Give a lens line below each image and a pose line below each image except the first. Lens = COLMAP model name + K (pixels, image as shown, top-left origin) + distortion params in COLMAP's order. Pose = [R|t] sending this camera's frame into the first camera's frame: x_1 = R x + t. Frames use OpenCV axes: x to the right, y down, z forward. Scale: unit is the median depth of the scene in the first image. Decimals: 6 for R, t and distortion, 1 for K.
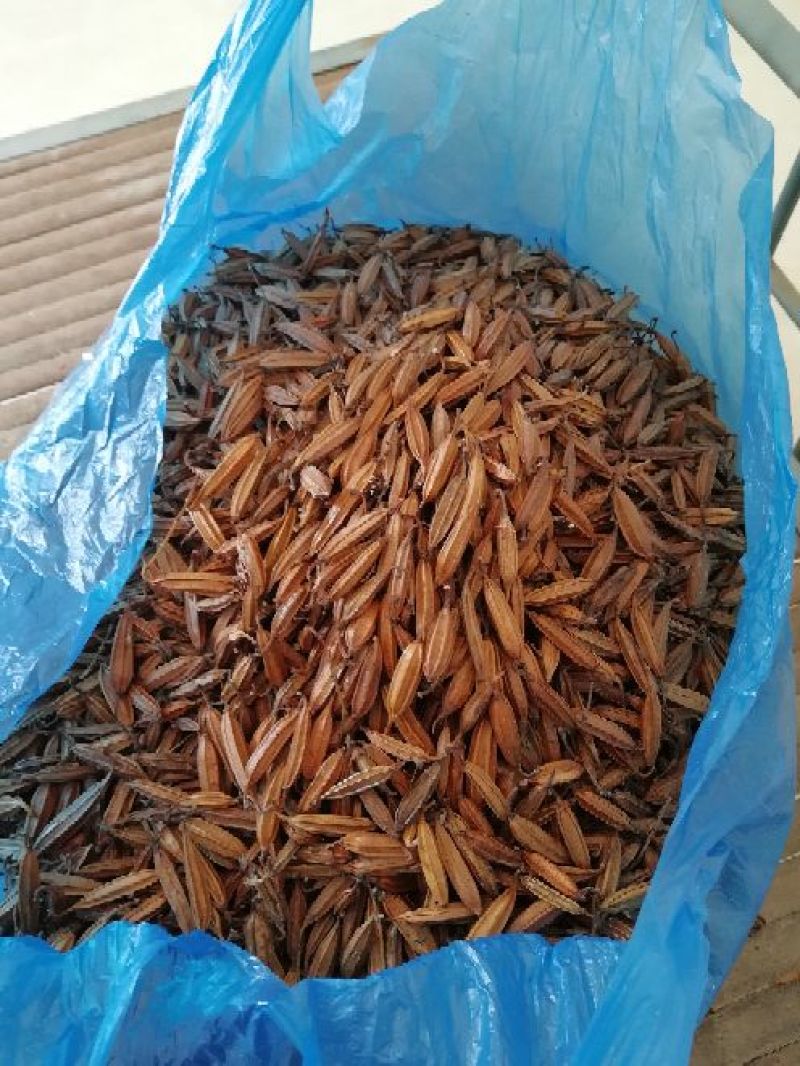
lens RADIAL K [[812.0, 0, 400.0], [0, 812.0, 533.0], [0, 0, 1]] dist [-0.001368, -0.000573]
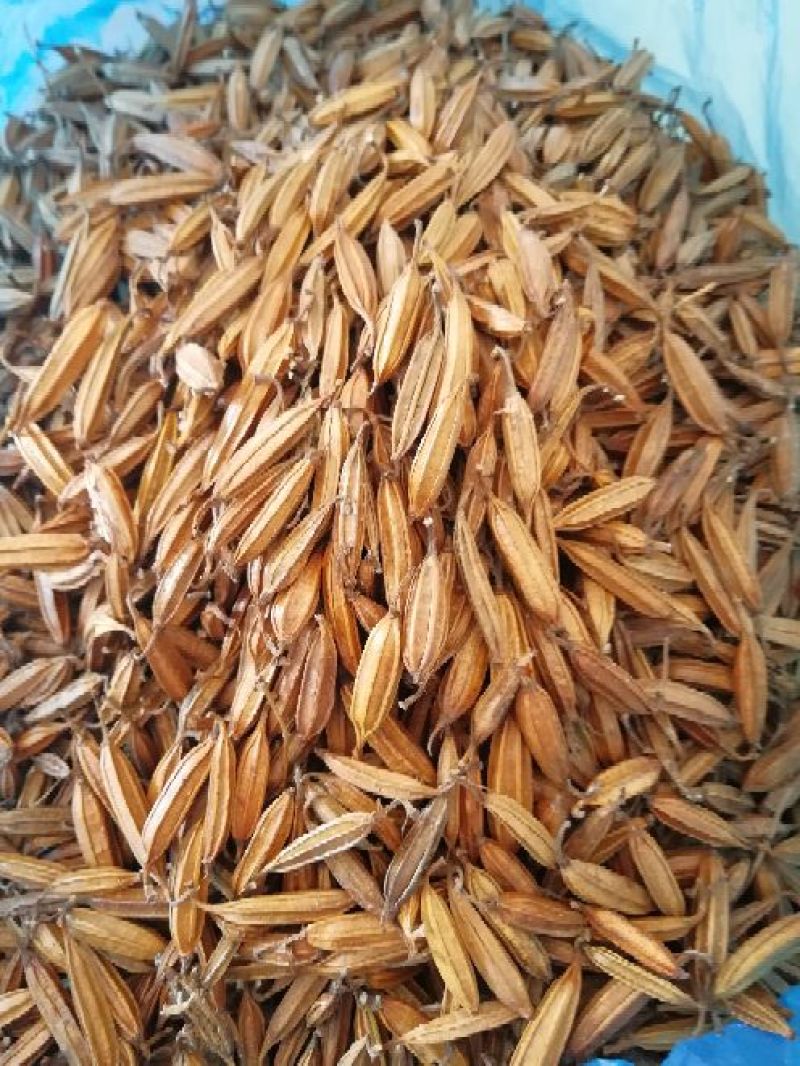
lens RADIAL K [[811.4, 0, 379.1], [0, 811.4, 532.9], [0, 0, 1]] dist [-0.003483, 0.000592]
pose [[0.994240, -0.106909, 0.007566, 0.014045], [0.104841, 0.984805, 0.138448, -0.011028], [-0.022252, -0.136857, 0.990341, 0.375263]]
